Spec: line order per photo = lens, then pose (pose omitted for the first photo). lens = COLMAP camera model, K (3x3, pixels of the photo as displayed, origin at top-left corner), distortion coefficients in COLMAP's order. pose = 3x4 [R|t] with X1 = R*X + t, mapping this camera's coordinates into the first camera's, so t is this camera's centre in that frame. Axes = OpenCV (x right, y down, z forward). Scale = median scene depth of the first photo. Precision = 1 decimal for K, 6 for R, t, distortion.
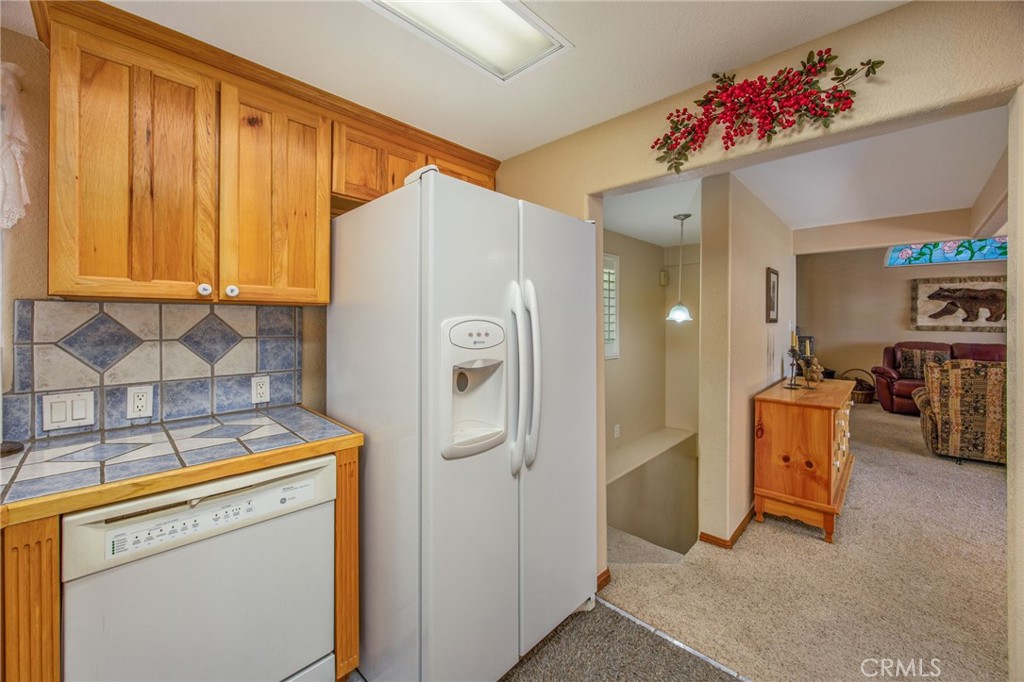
lens RADIAL K [[403.3, 0, 492.3], [0, 403.3, 333.6], [0, 0, 1]] dist [-0.002564, -0.001258]
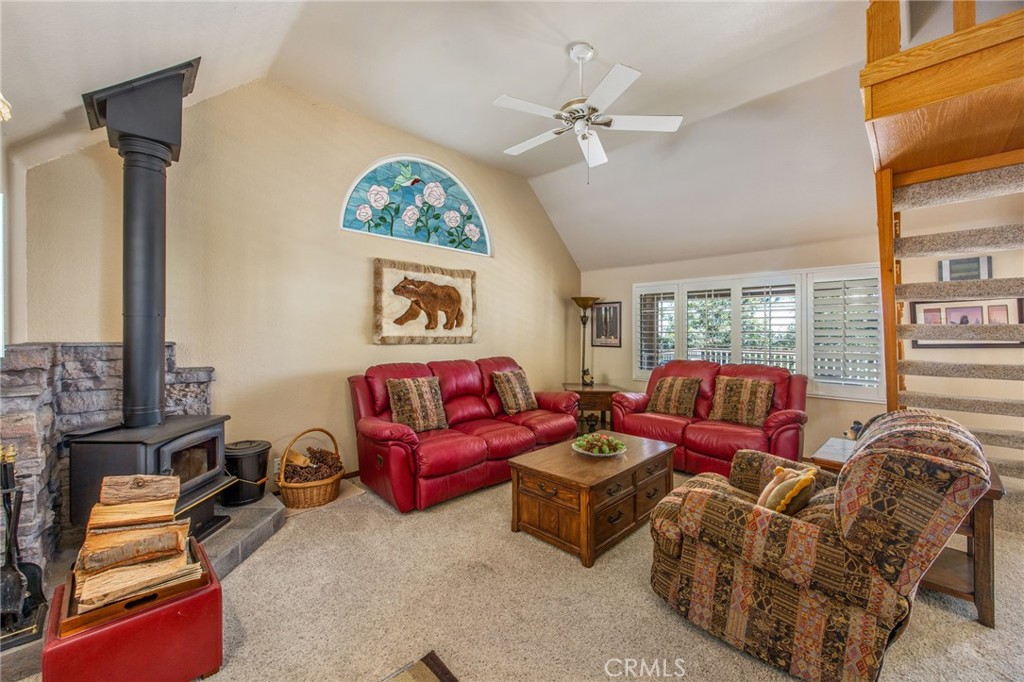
lens RADIAL K [[403.3, 0, 512.4], [0, 403.3, 322.3], [0, 0, 1]] dist [-0.002564, -0.001258]
pose [[-0.011670, 0.017640, 0.999776, 0.475138], [0.031024, 0.999369, -0.017271, -0.025694], [-0.999451, 0.030815, -0.012210, 0.851583]]
